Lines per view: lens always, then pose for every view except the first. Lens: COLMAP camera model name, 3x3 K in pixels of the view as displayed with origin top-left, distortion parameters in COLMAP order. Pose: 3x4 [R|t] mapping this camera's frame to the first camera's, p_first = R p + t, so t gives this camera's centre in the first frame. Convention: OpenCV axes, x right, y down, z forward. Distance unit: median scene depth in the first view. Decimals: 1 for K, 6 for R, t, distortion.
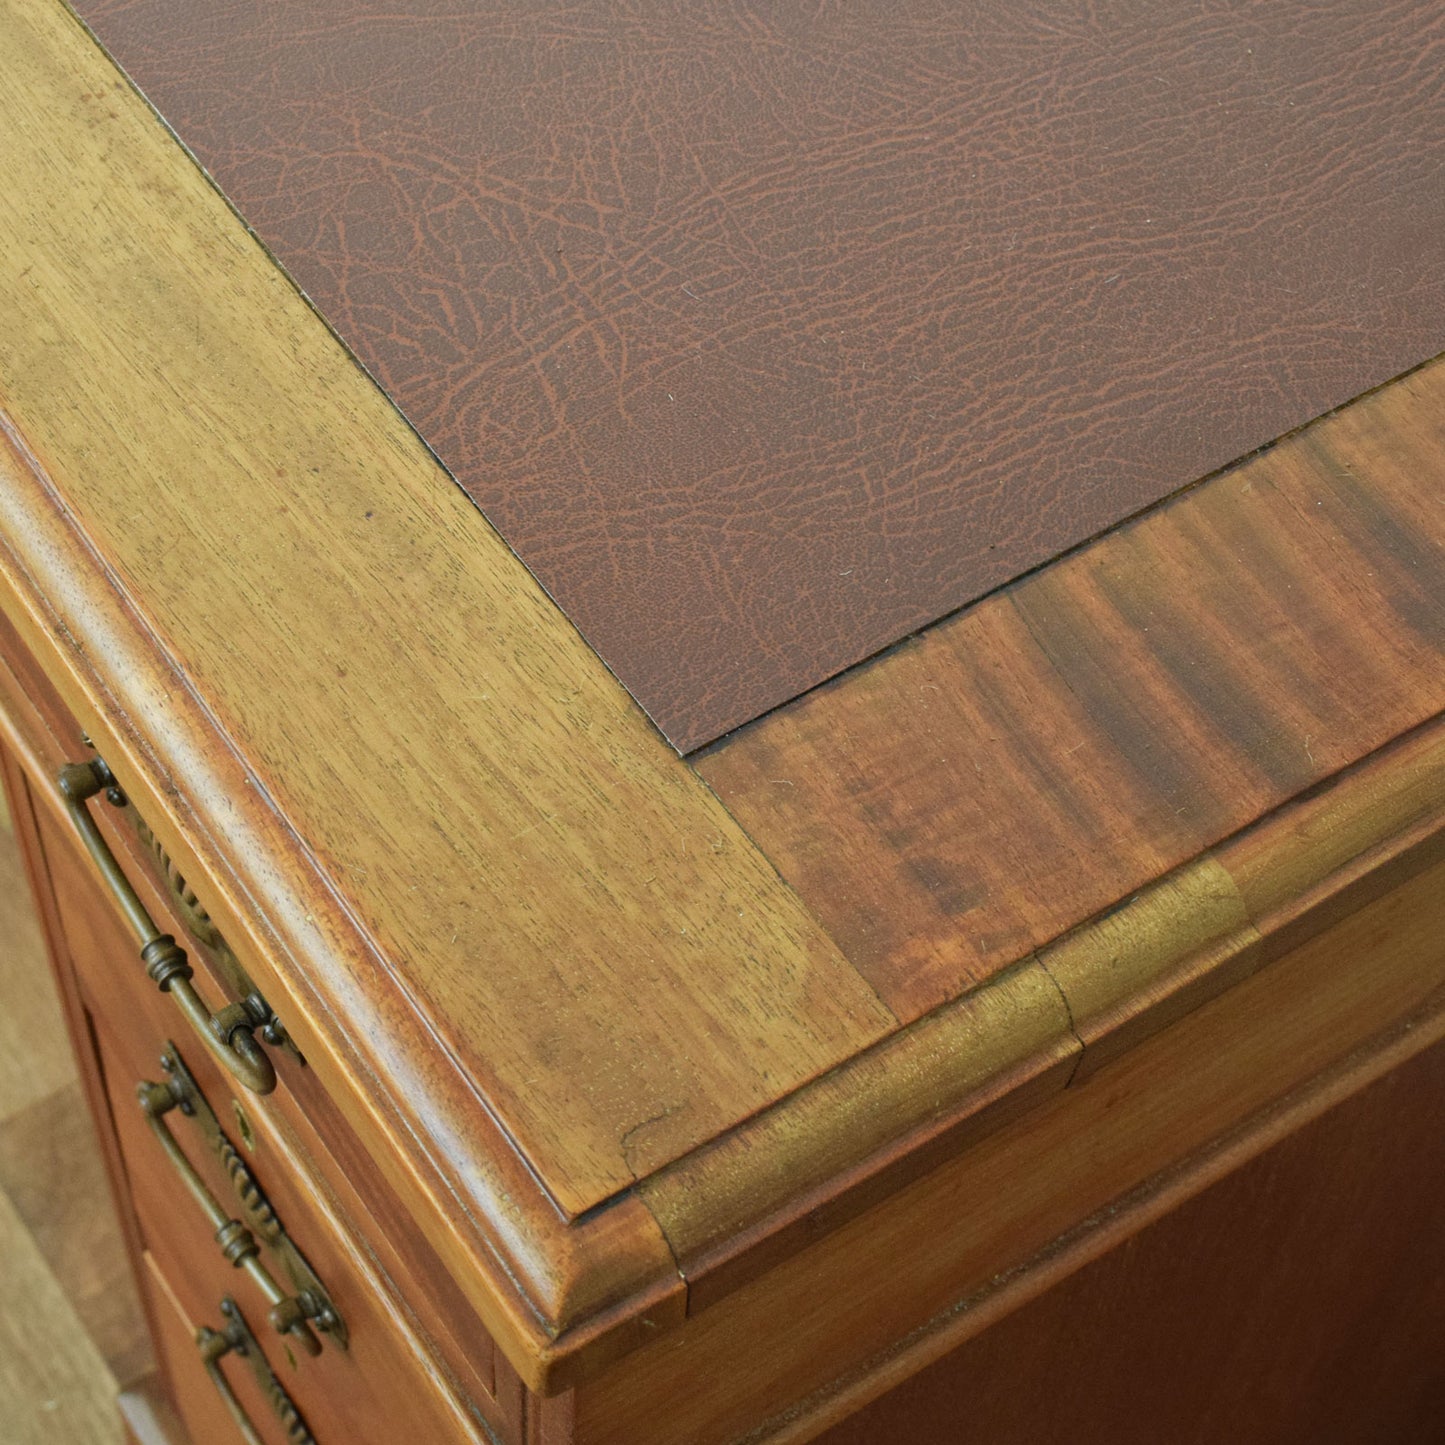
lens RADIAL K [[2846.7, 0, 666.0], [0, 2846.7, 721.5], [0, 0, 1]] dist [-0.027196, -0.101076]
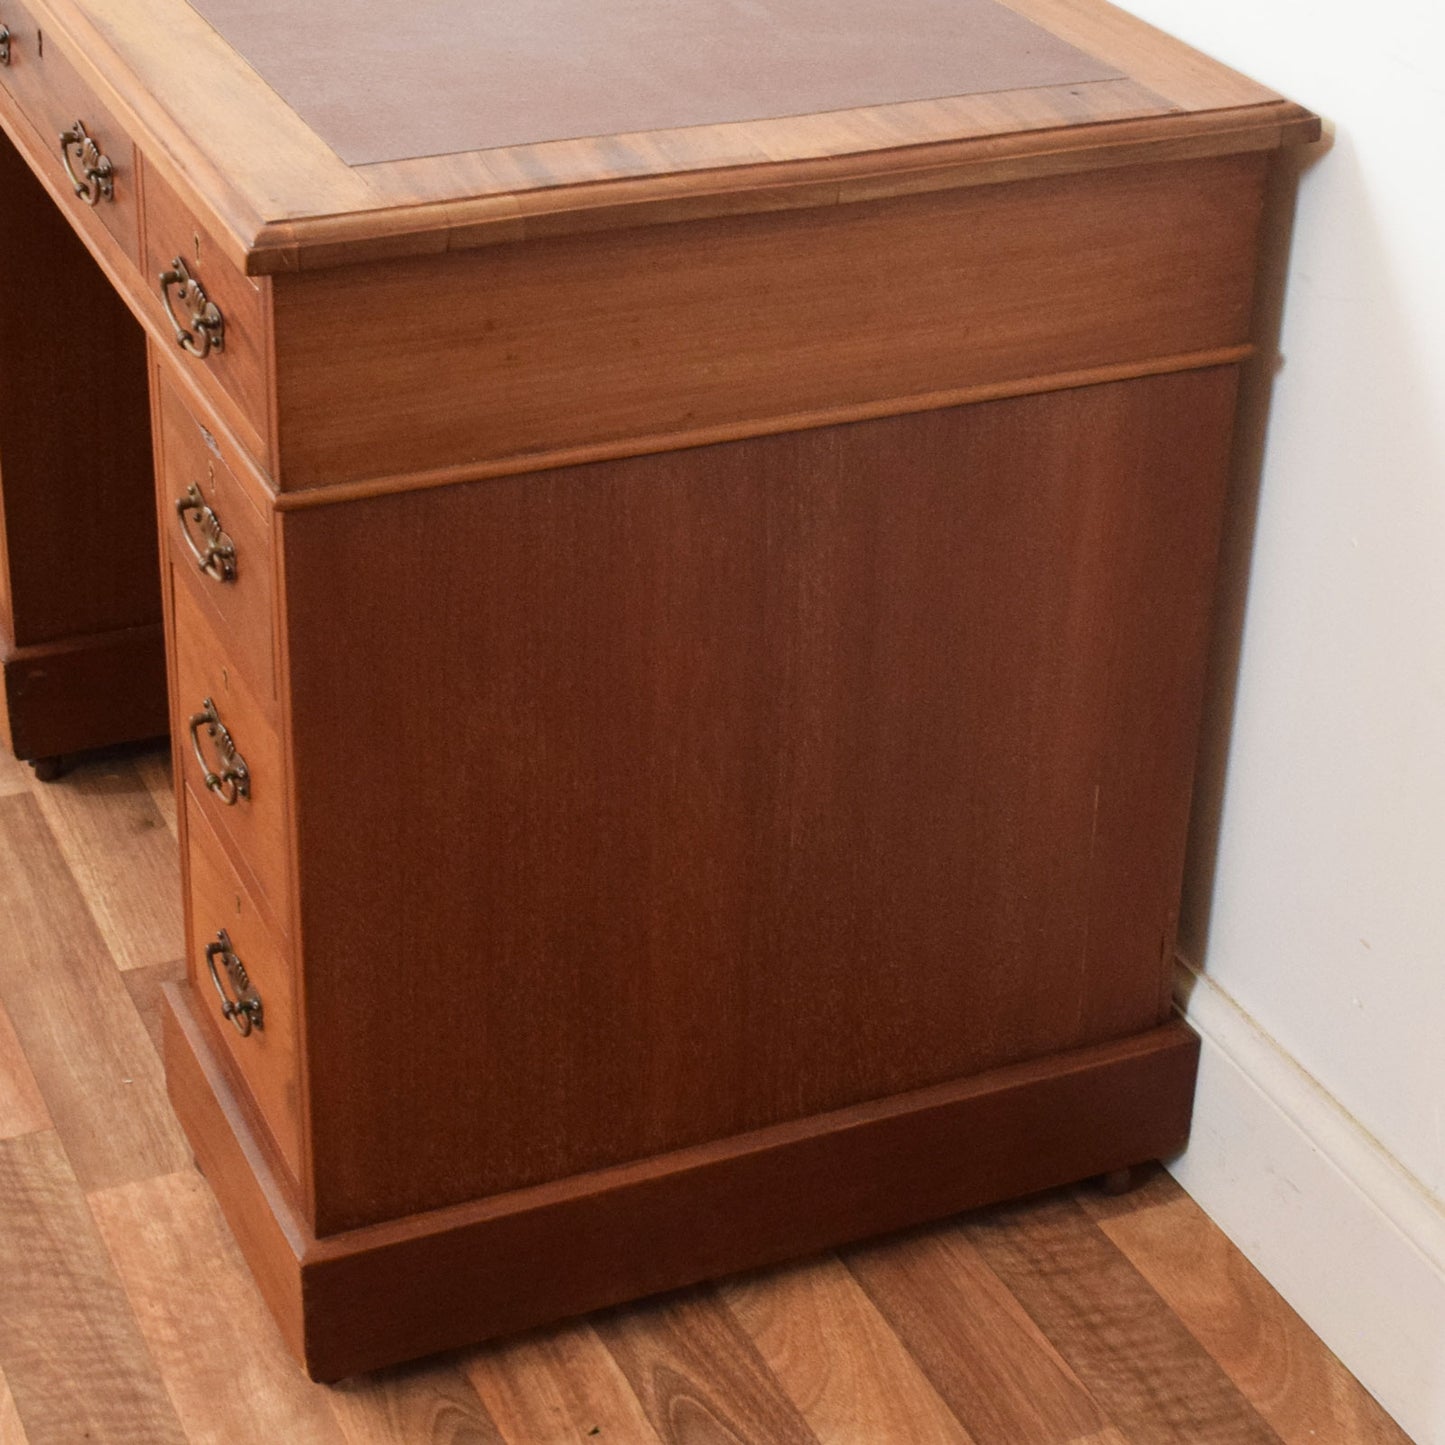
lens RADIAL K [[3003.1, 0, 725.7], [0, 3003.1, 647.5], [0, 0, 1]] dist [-0.017122, -0.049531]
pose [[0.986009, 0.074405, -0.149163, 0.885012], [-0.131883, 0.895486, -0.425101, 1.717450], [0.101944, 0.438826, 0.892771, -1.517961]]
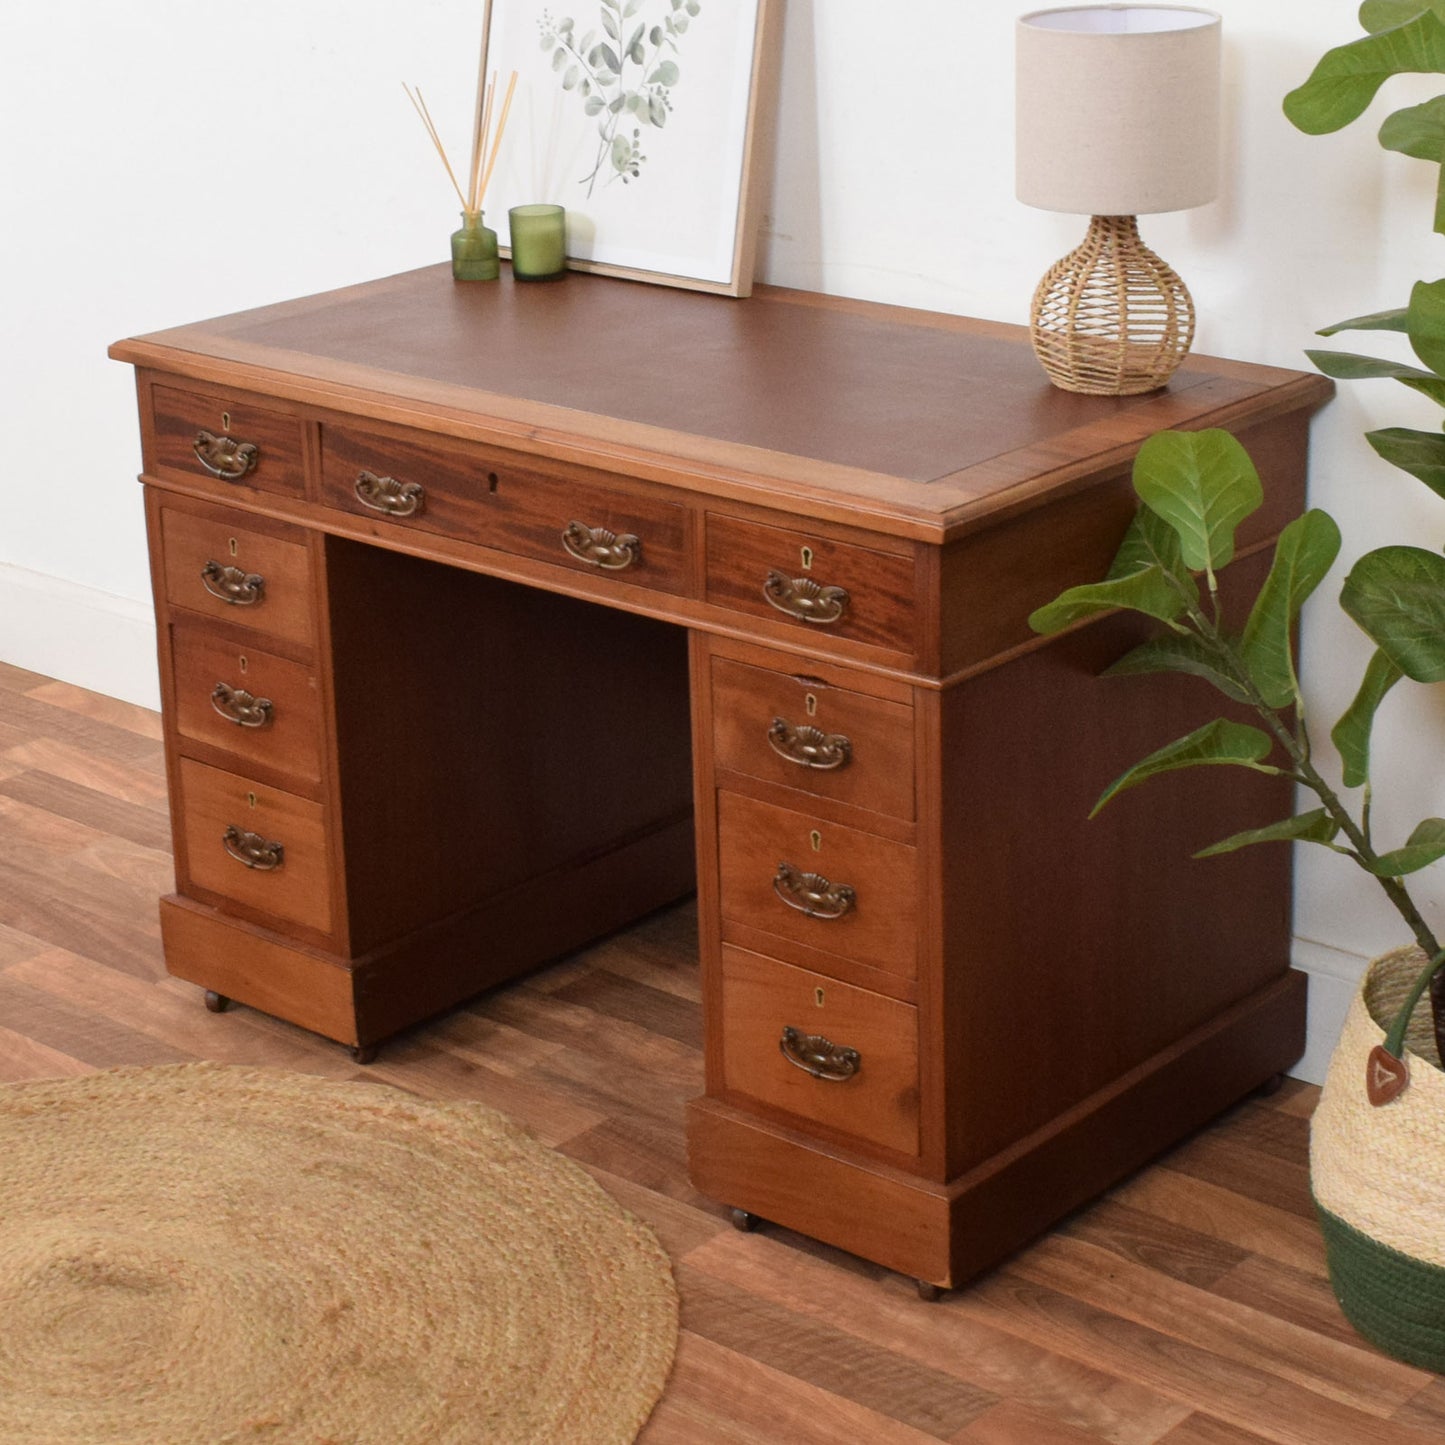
lens RADIAL K [[3120.5, 0, 722.5], [0, 3120.5, 722.5], [0, 0, 1]] dist [-0.036211, -0.012385]
pose [[0.963830, -0.144970, 0.223643, -1.586460], [0.243973, 0.817689, -0.521403, 3.052498], [-0.107283, 0.557107, 0.823482, -3.157953]]
